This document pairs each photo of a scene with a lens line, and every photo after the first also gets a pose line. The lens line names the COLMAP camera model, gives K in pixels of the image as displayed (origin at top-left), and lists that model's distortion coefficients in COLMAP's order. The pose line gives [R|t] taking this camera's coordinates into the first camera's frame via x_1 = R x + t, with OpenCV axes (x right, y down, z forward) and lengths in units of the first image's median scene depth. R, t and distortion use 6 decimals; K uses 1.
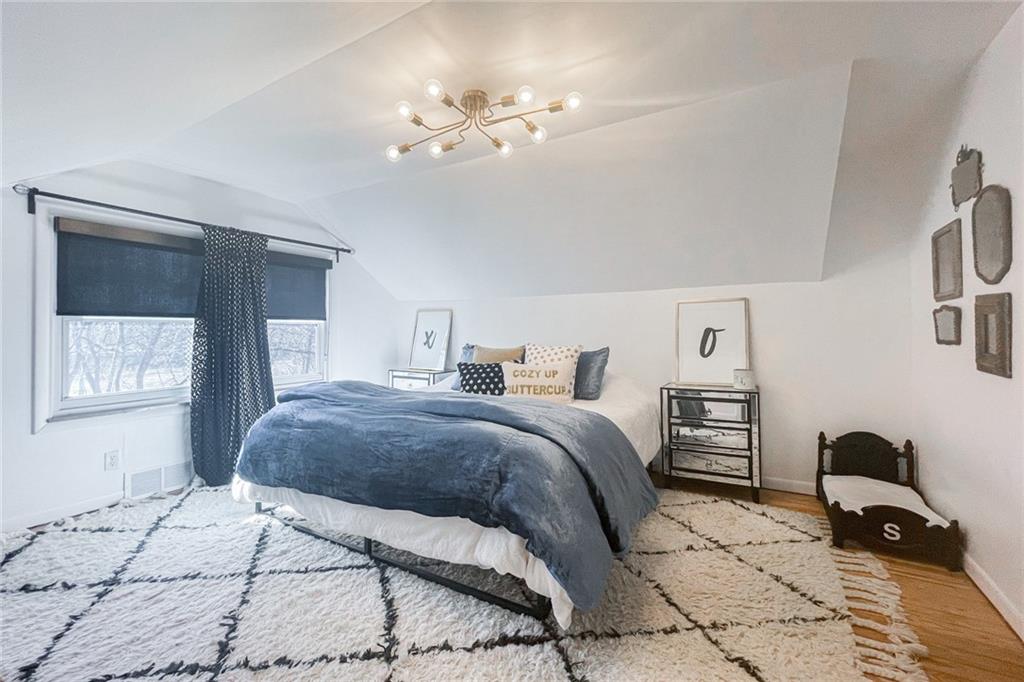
lens RADIAL K [[429.5, 0, 509.6], [0, 429.5, 324.0], [0, 0, 1]] dist [-0.000662, 0.000085]
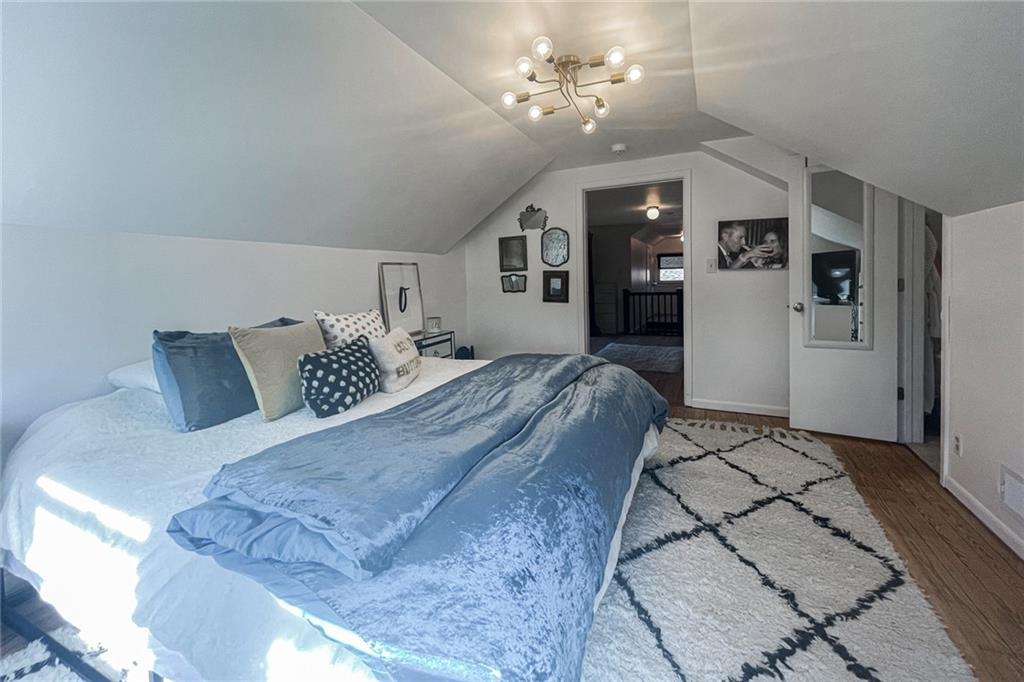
lens RADIAL K [[416.6, 0, 511.9], [0, 416.6, 309.2], [0, 0, 1]] dist [-0.000018, -0.000078]
pose [[-0.097054, -0.064809, 0.993167, -0.756139], [0.005063, 0.997833, 0.065608, -0.004504], [-0.995266, 0.011396, -0.096515, 0.889550]]
